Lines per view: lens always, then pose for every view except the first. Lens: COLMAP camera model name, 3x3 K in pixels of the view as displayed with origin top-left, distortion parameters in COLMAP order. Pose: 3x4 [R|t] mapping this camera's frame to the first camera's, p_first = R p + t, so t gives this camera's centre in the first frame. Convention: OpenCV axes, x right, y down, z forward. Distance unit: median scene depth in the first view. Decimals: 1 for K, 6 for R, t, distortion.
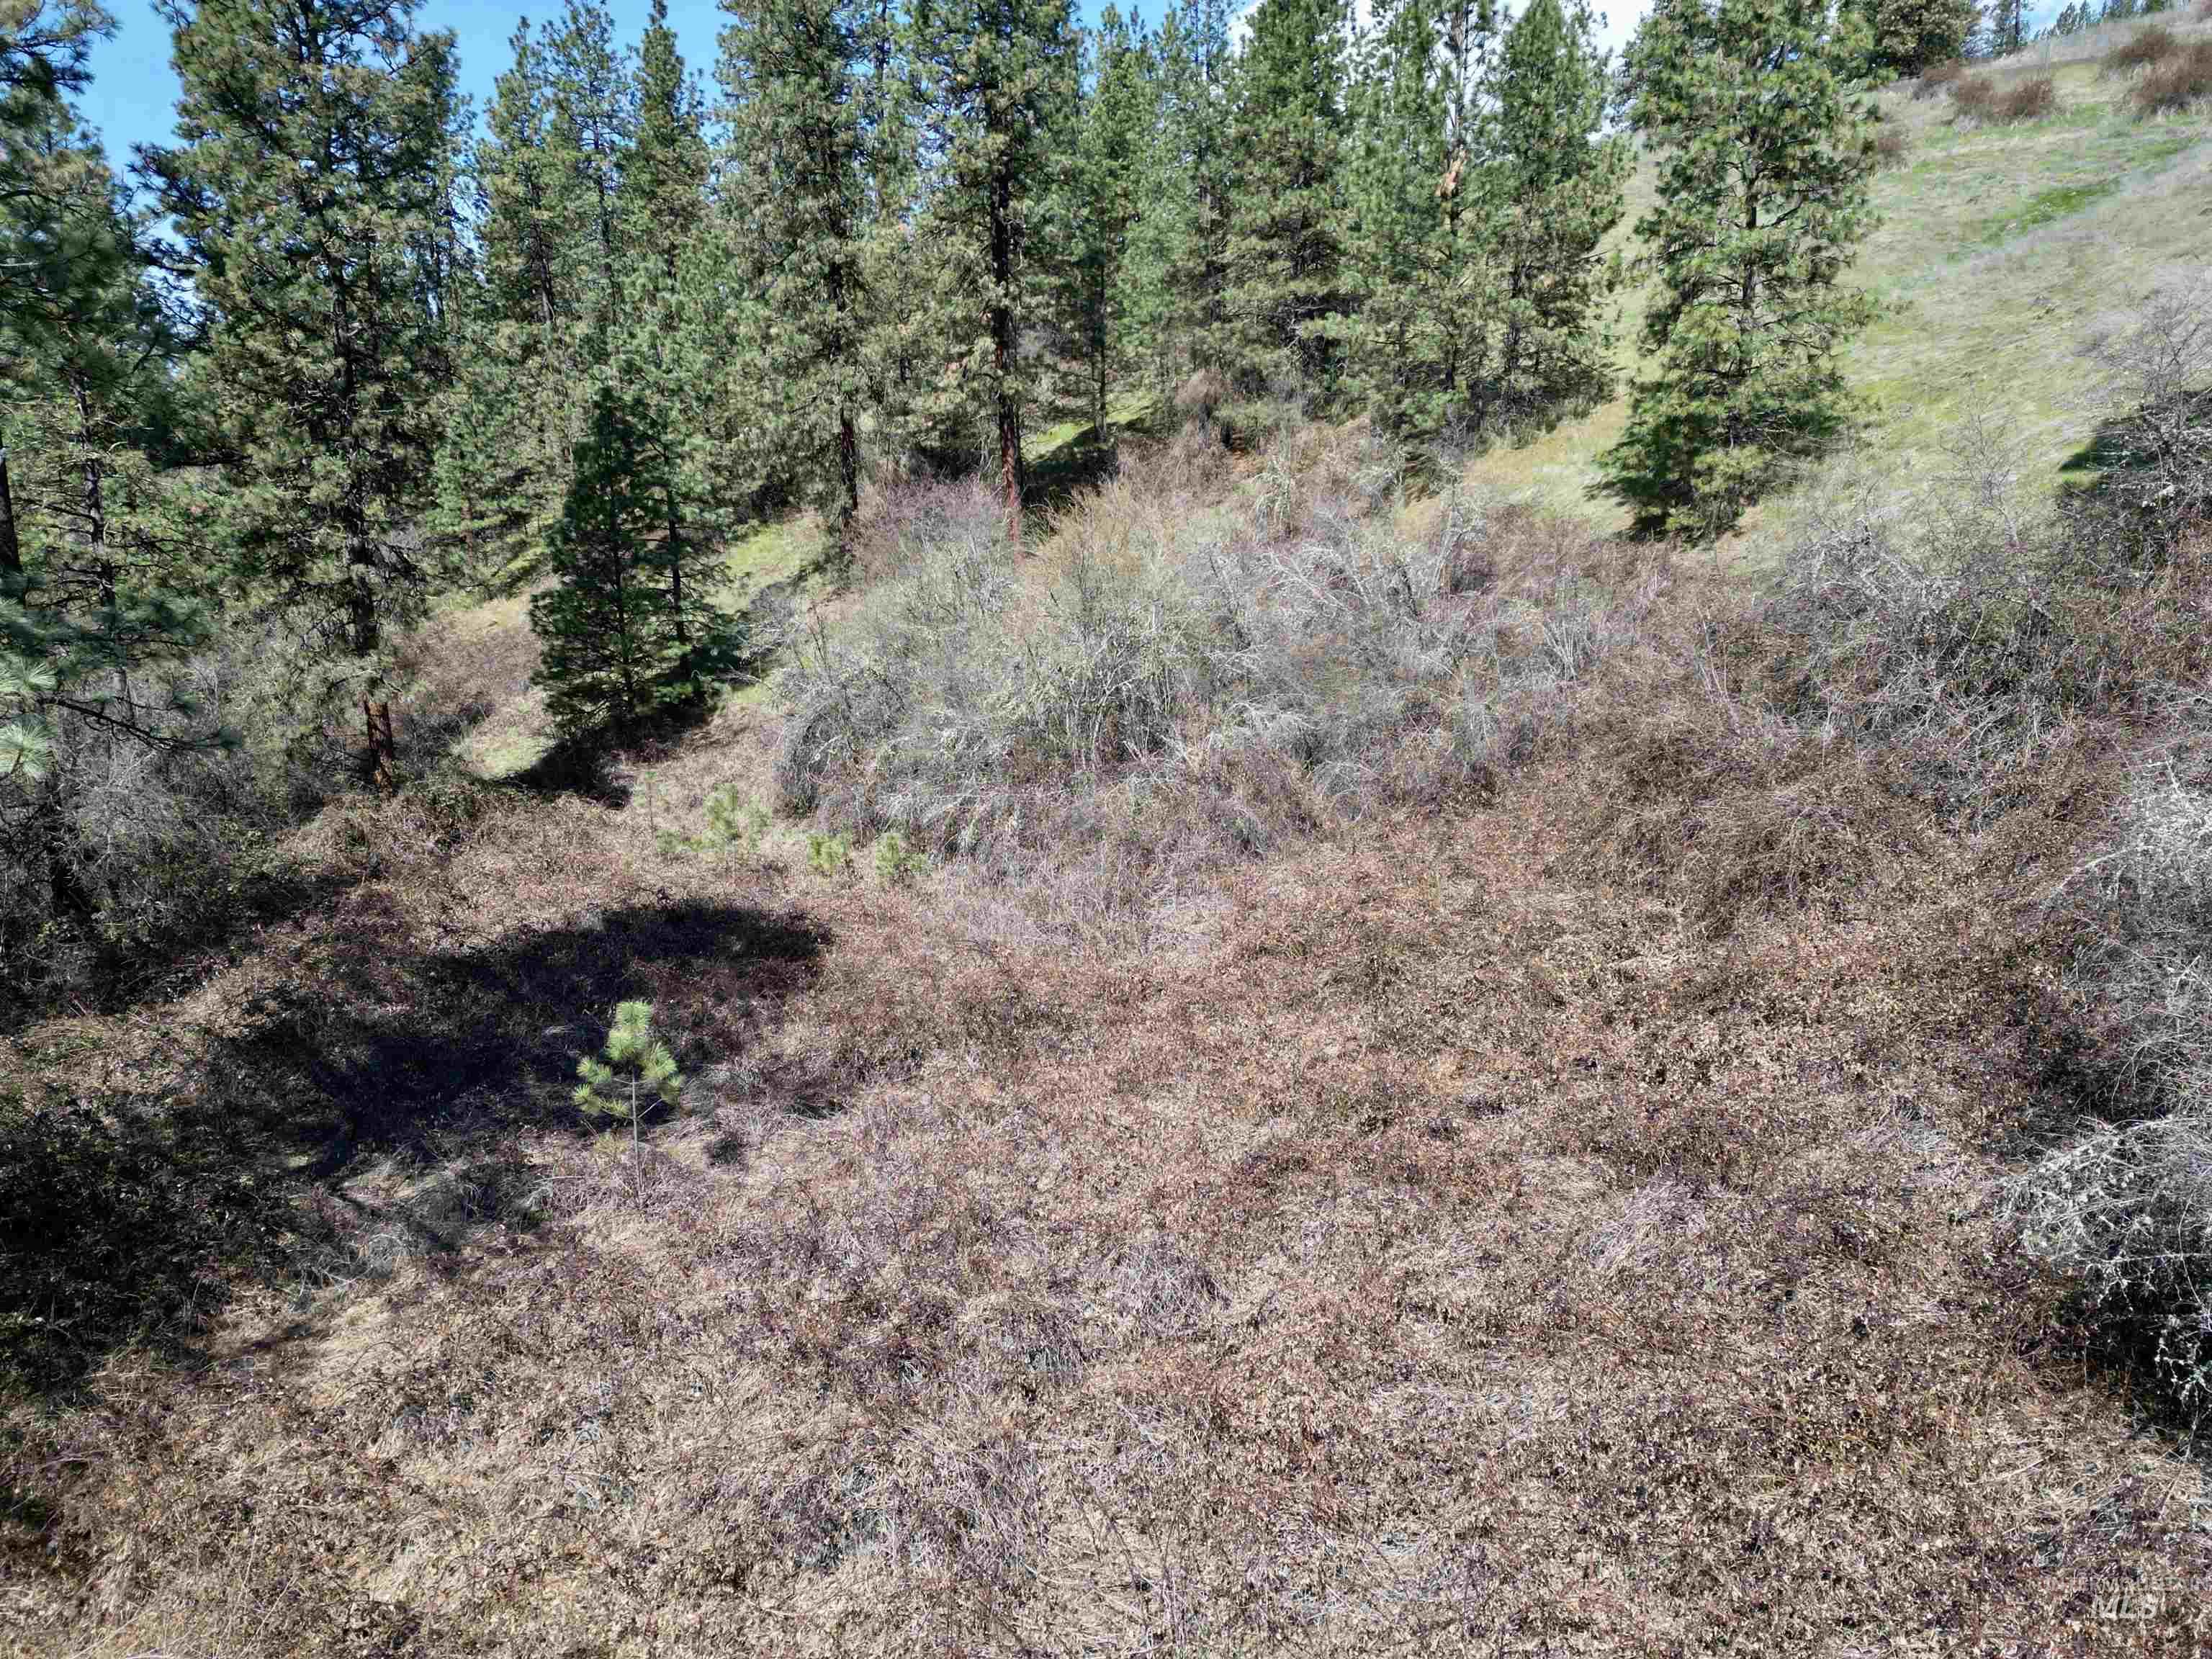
lens RADIAL K [[1539.5, 0, 1107.1], [0, 1539.5, 825.8], [0, 0, 1]] dist [0.085529, -0.076101]
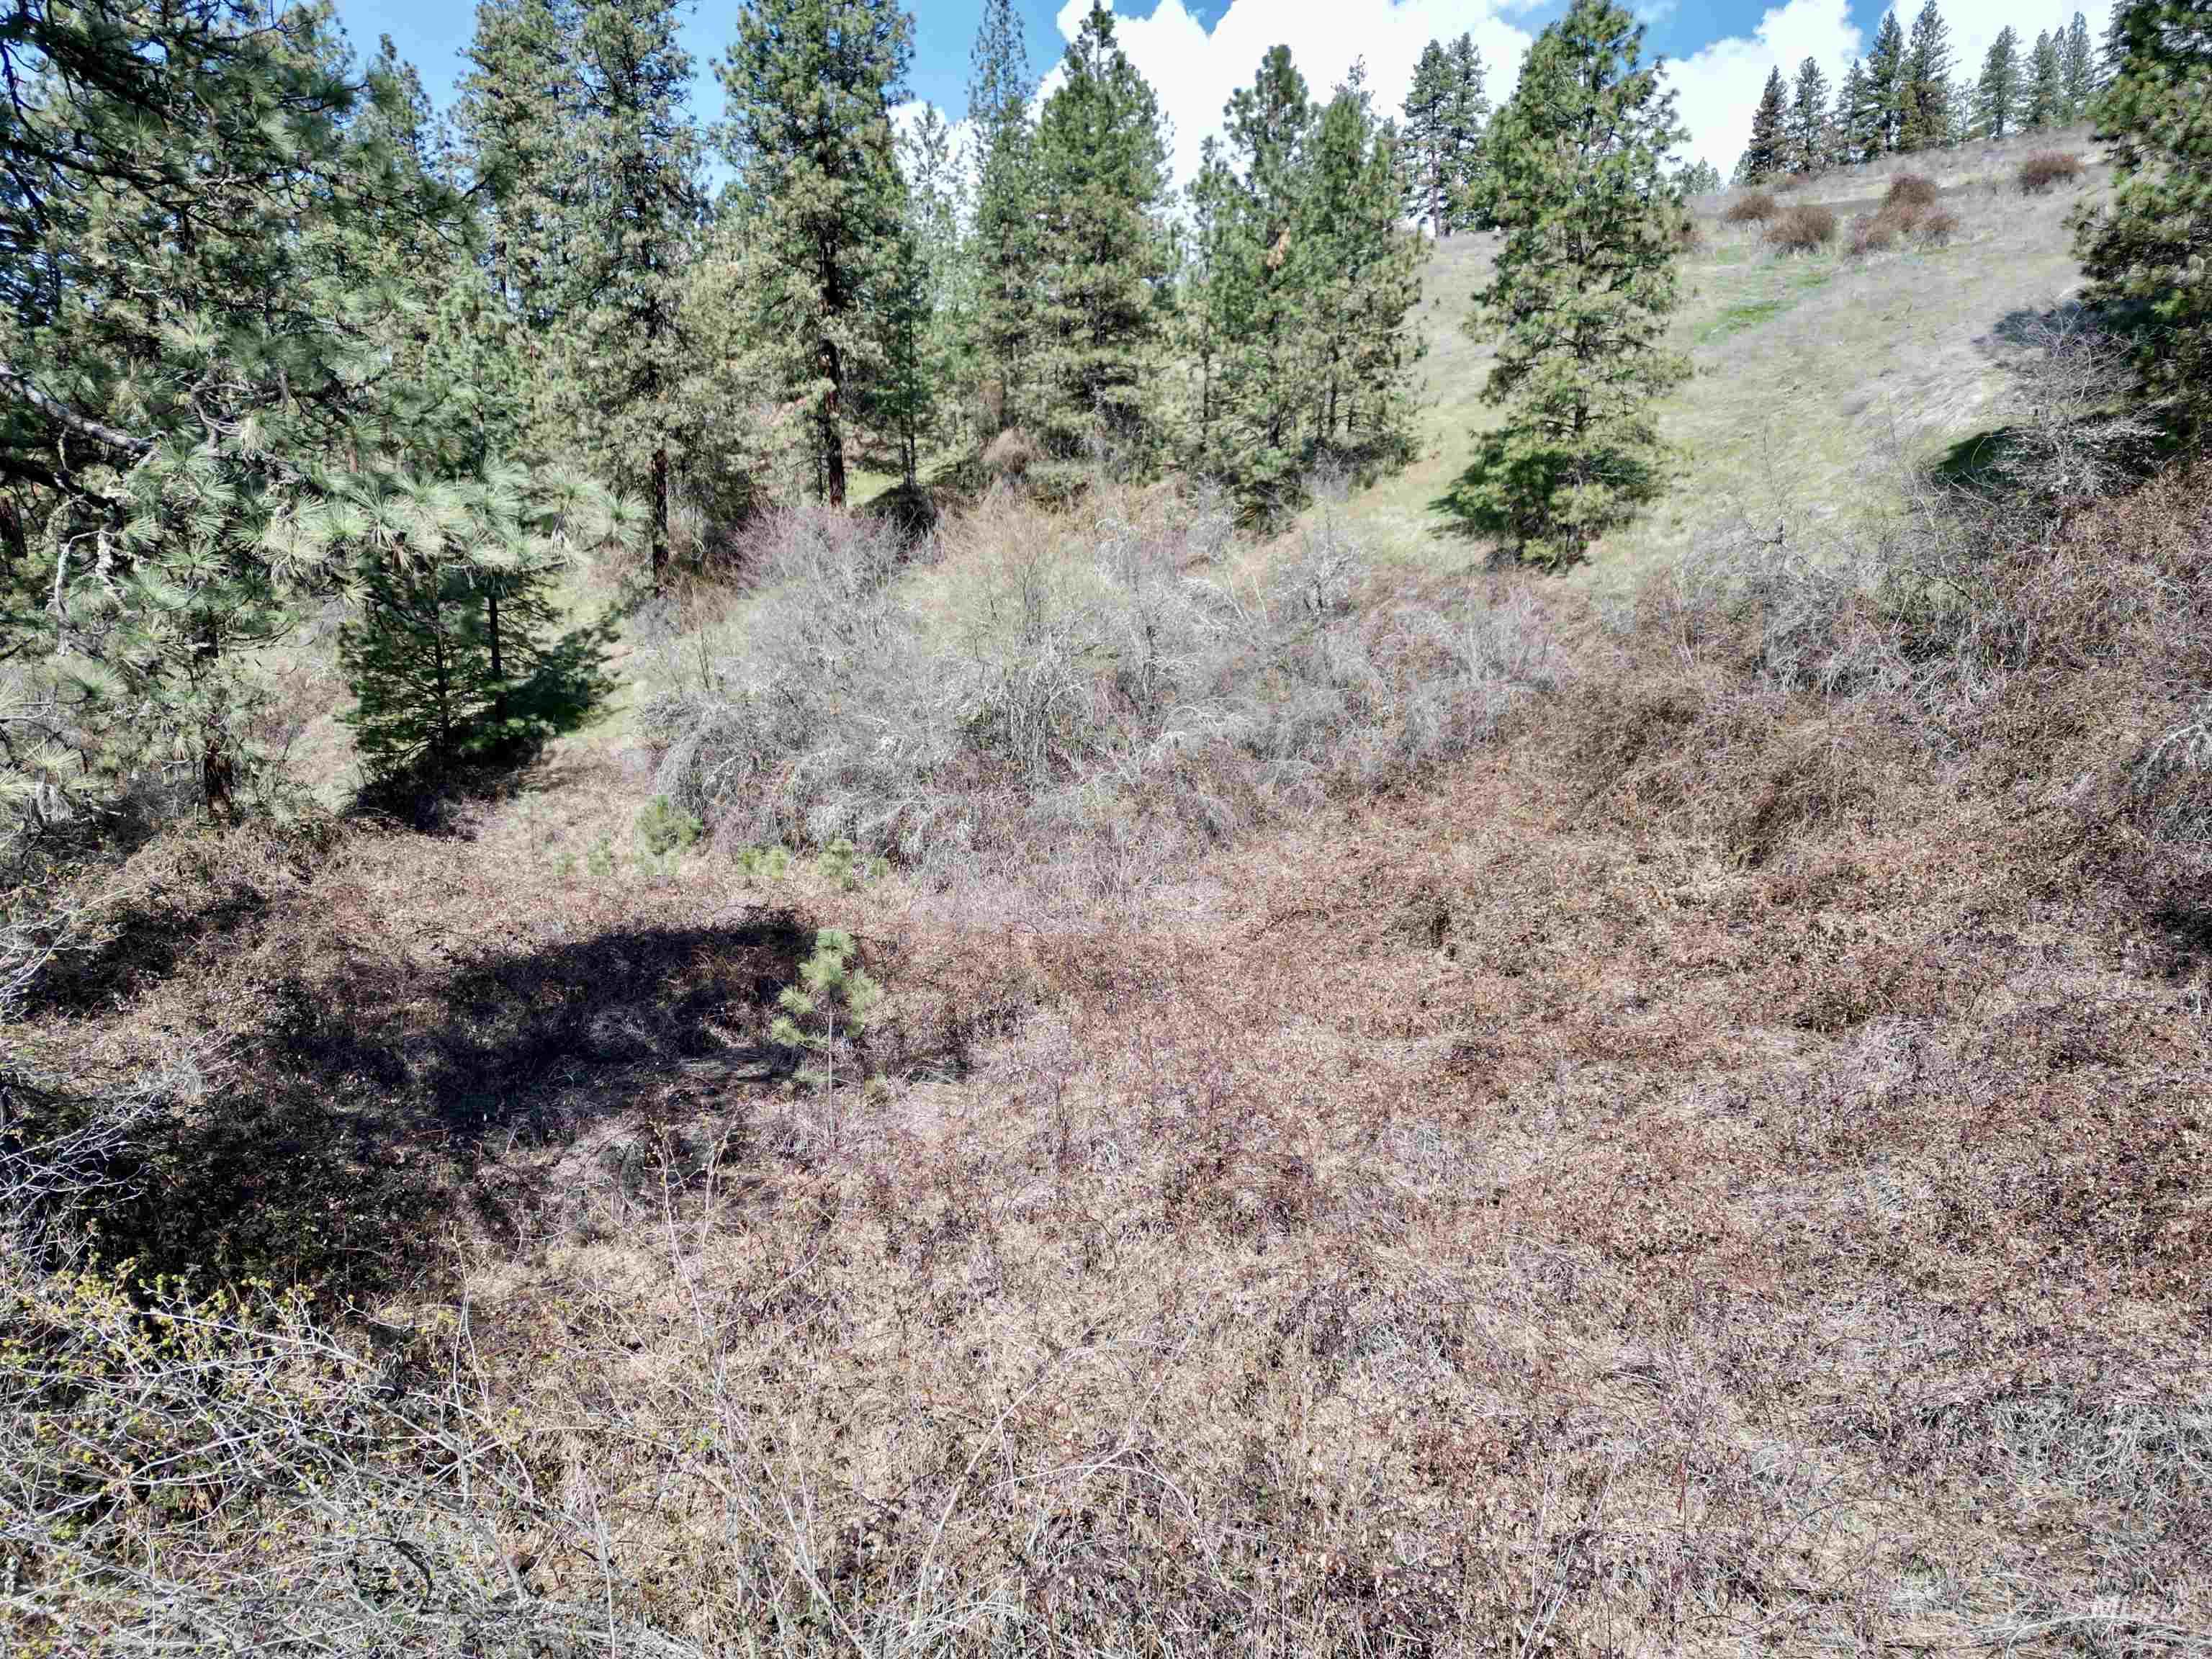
lens RADIAL K [[1539.5, 0, 1107.1], [0, 1539.5, 825.8], [0, 0, 1]] dist [0.085529, -0.076101]
pose [[0.974027, -0.017273, 0.225772, -0.139019], [0.033124, 0.997229, -0.066613, 0.046963], [-0.223996, 0.072361, 0.971900, 0.011359]]
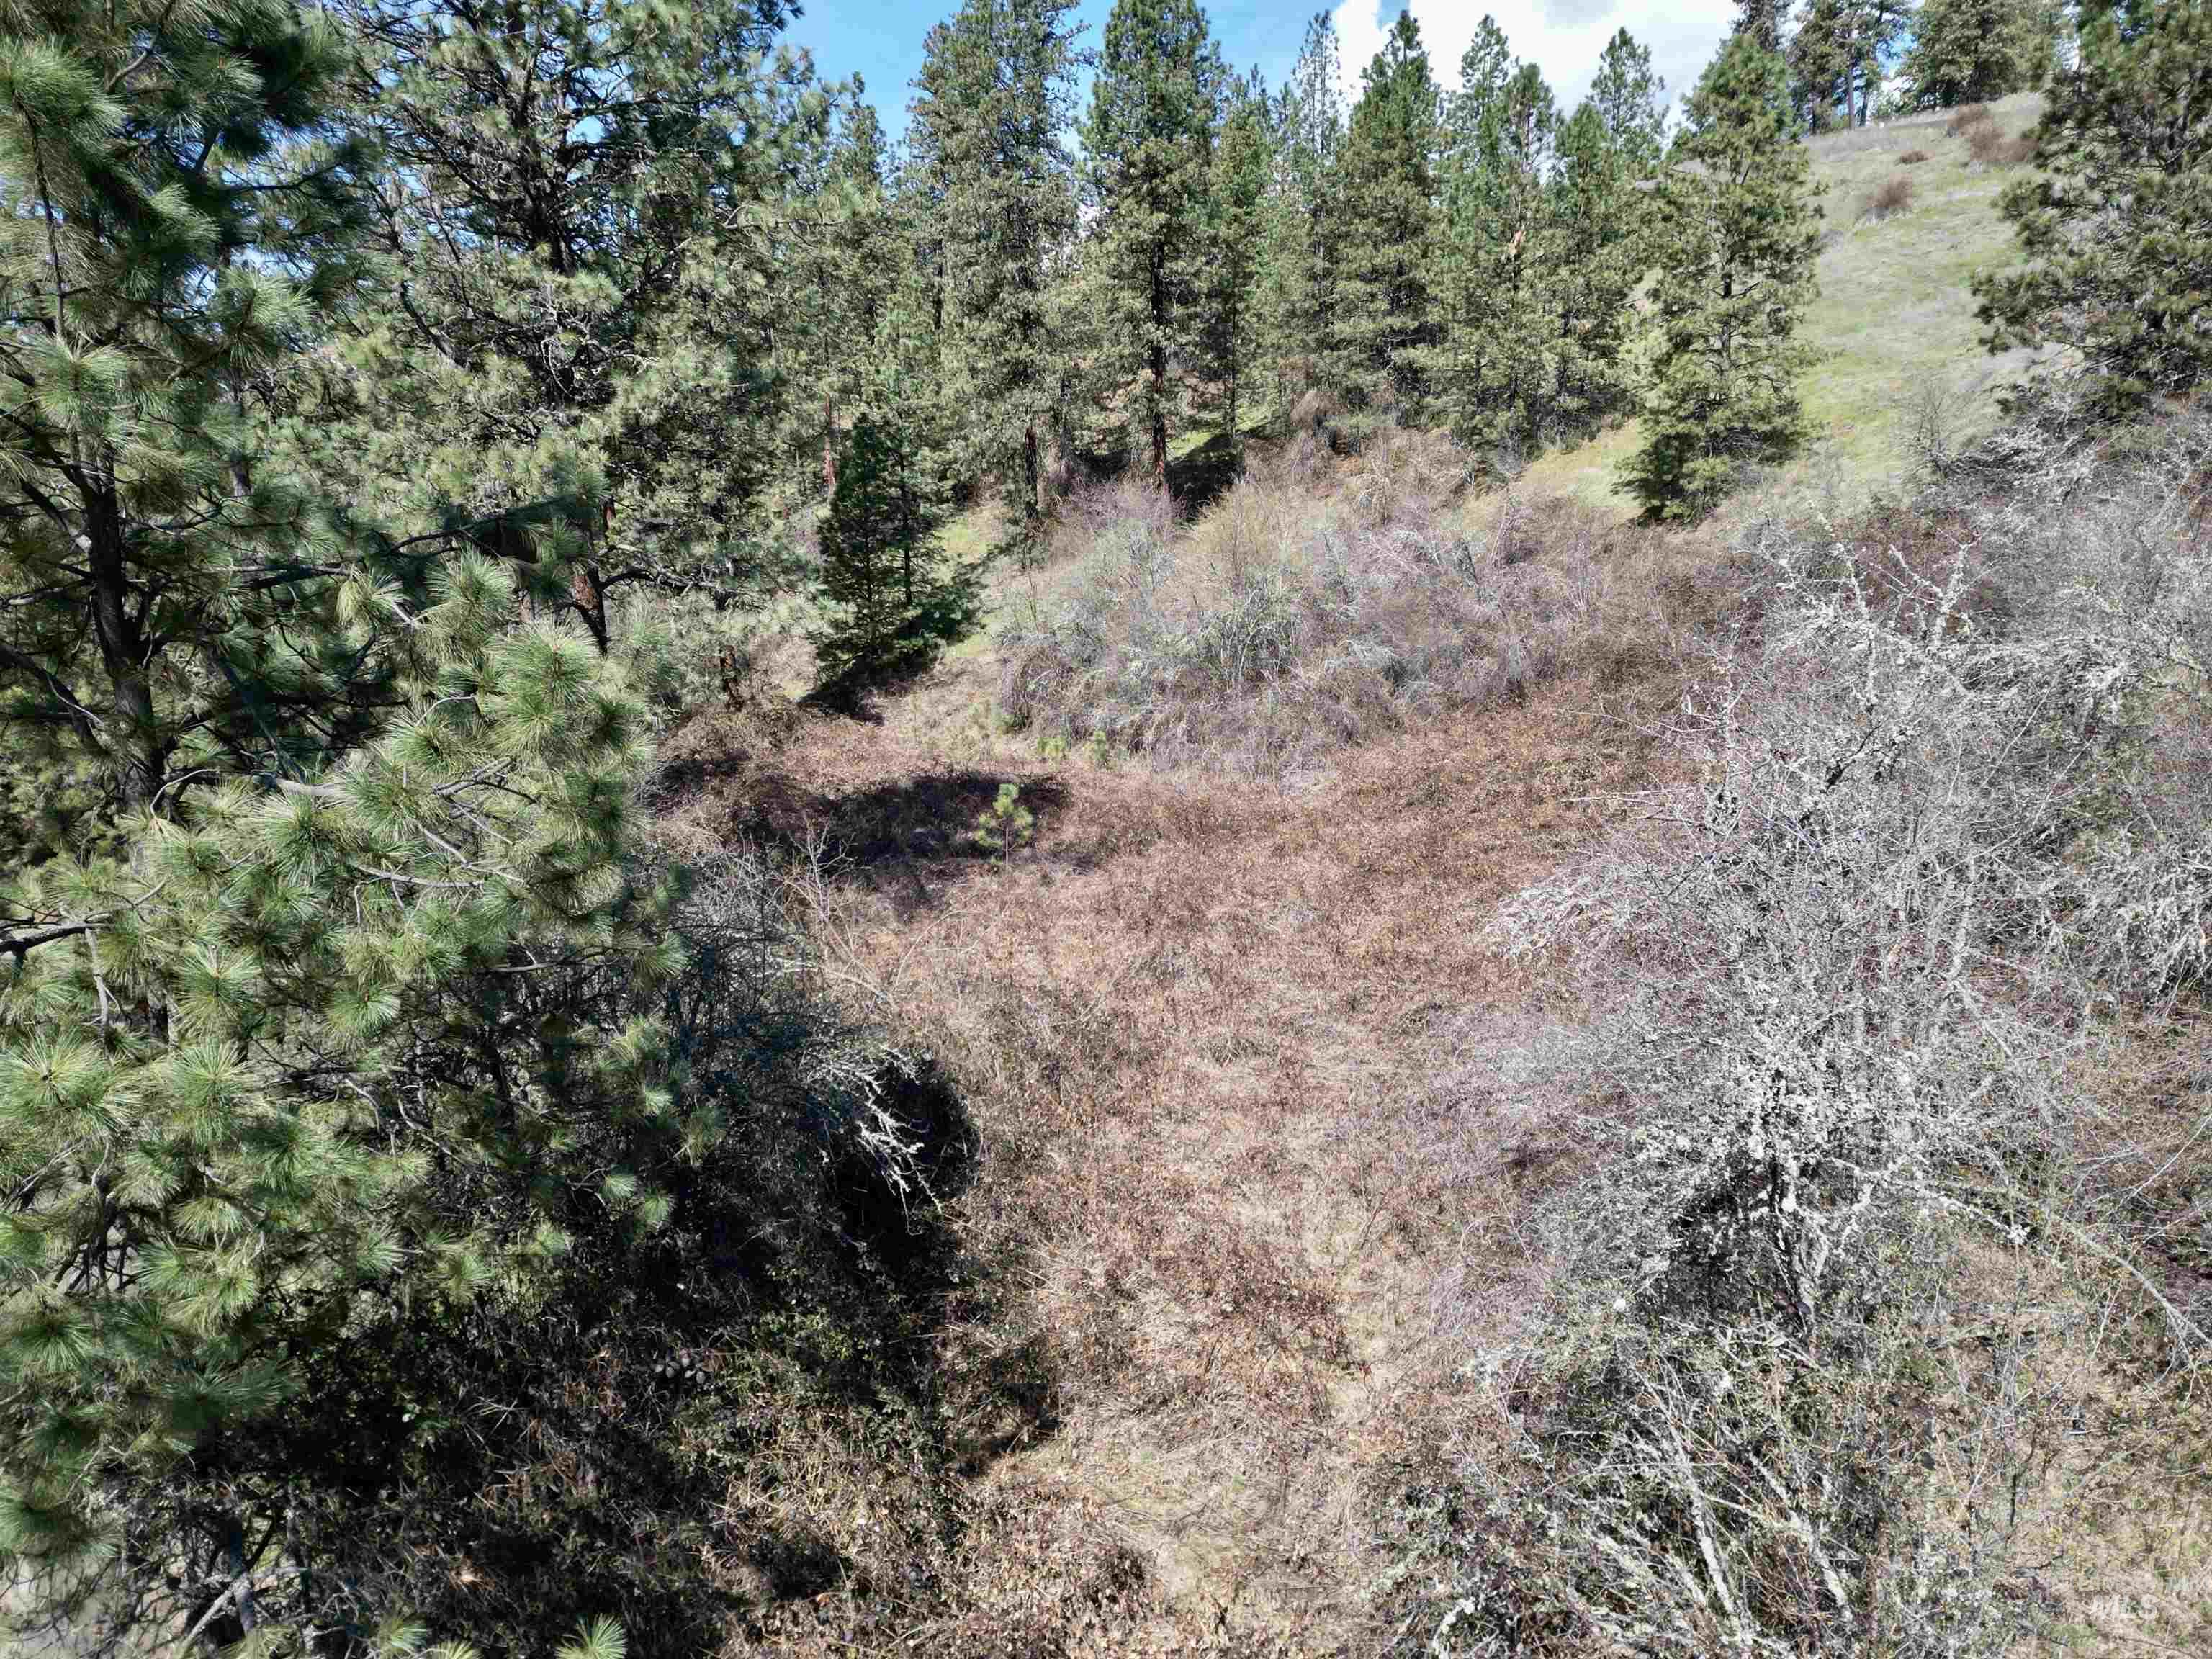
lens RADIAL K [[1543.7, 0, 1109.9], [0, 1543.7, 830.2], [0, 0, 1]] dist [0.074666, -0.069011]
pose [[0.998301, 0.009459, -0.057487, -0.033031], [-0.009047, 0.999932, 0.007420, 0.060382], [0.057553, -0.006887, 0.998319, -0.302102]]
